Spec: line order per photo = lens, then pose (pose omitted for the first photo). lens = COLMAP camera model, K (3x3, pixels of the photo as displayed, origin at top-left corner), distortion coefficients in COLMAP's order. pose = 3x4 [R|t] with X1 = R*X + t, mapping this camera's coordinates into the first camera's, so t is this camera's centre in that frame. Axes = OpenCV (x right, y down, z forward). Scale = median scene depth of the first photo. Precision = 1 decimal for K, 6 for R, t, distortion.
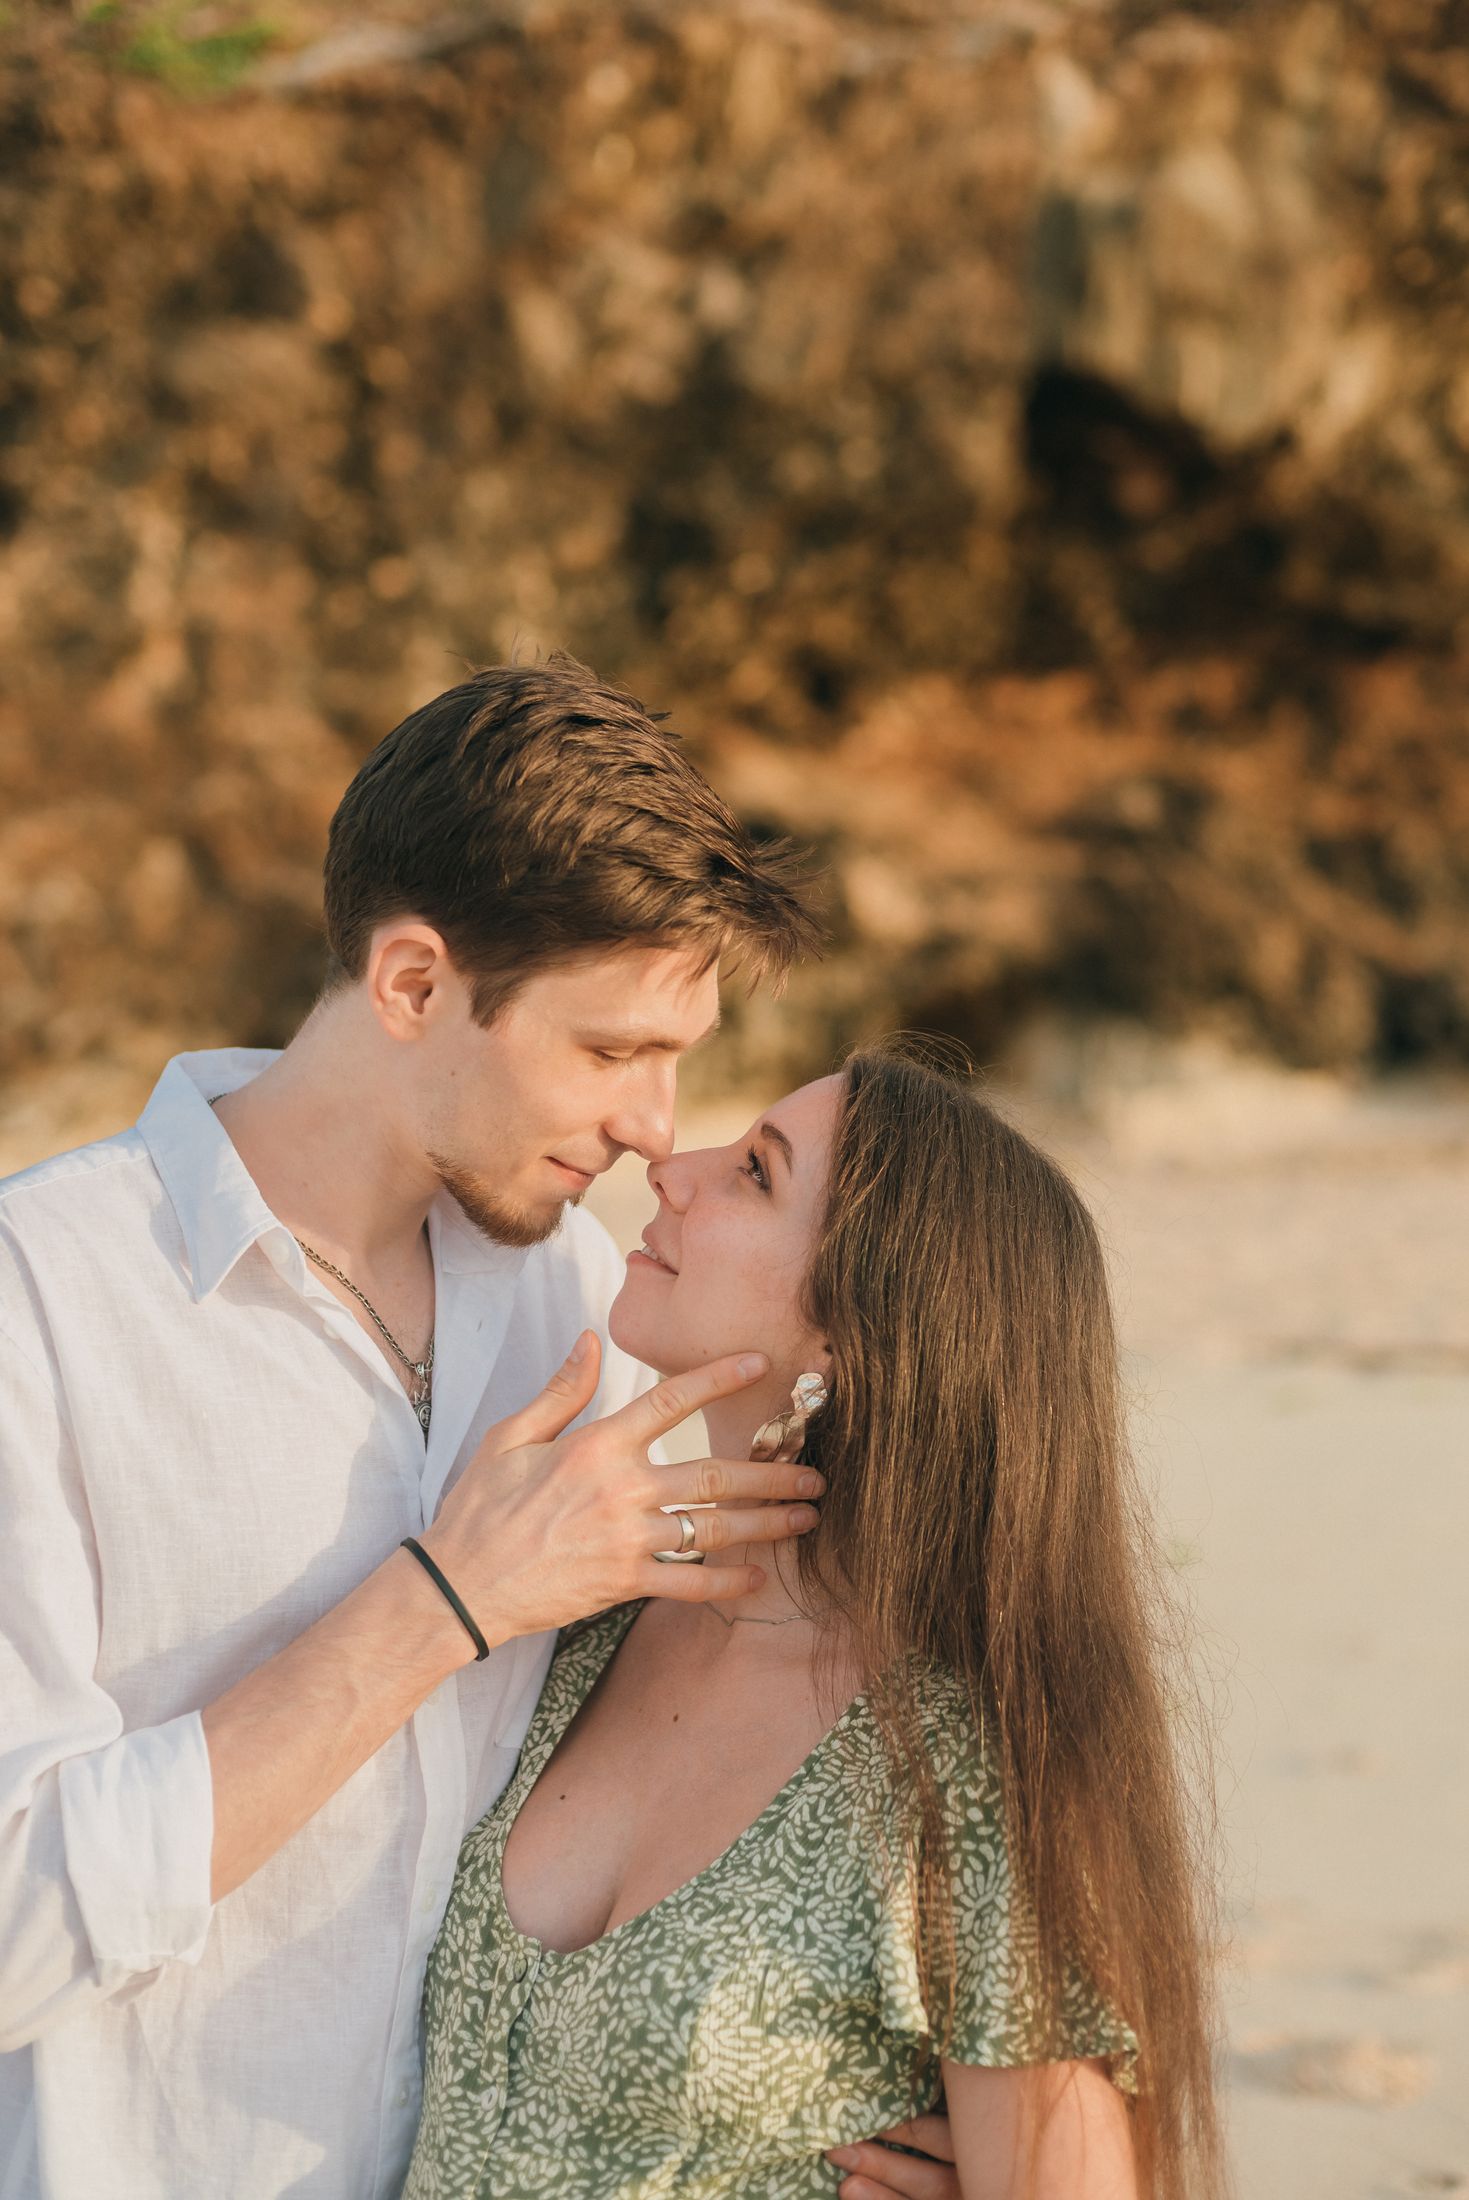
lens RADIAL K [[3168.5, 0, 734.5], [0, 3168.5, 1100.0], [0, 0, 1]] dist [-0.121254, 0.063123]
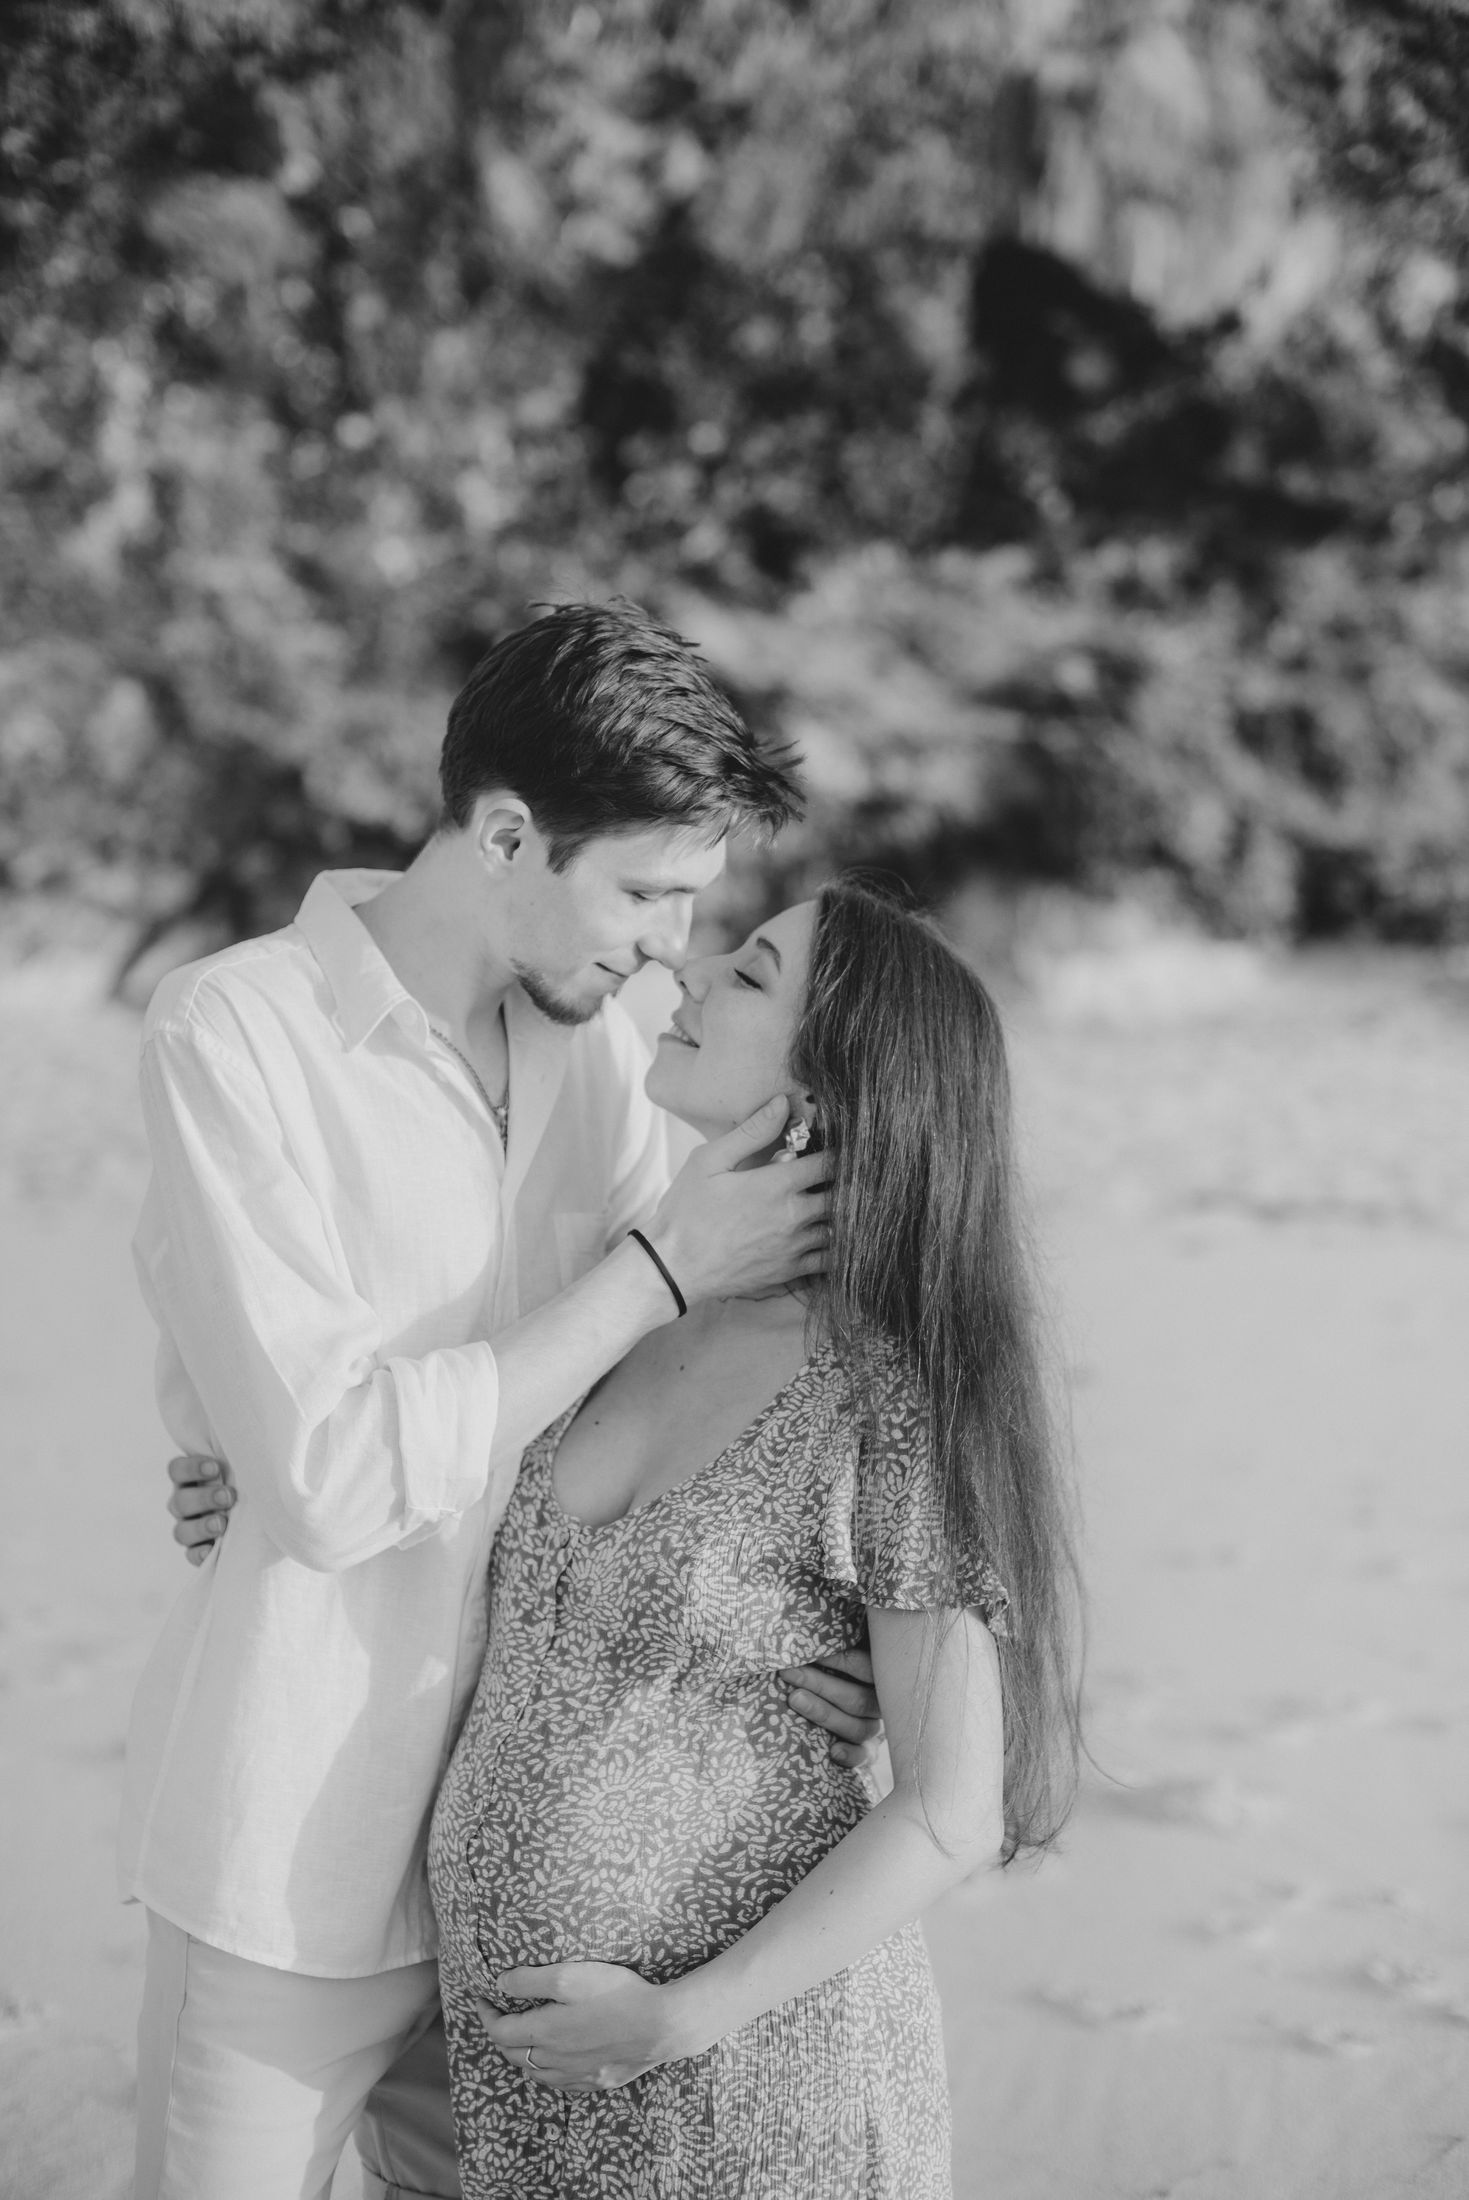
lens RADIAL K [[3168.5, 0, 734.5], [0, 3168.5, 1100.0], [0, 0, 1]] dist [-0.121254, 0.063123]
pose [[0.999284, 0.029989, 0.023073, -0.031155], [-0.031014, 0.998485, 0.045441, 0.015274], [-0.021676, -0.046124, 0.998701, -0.399614]]
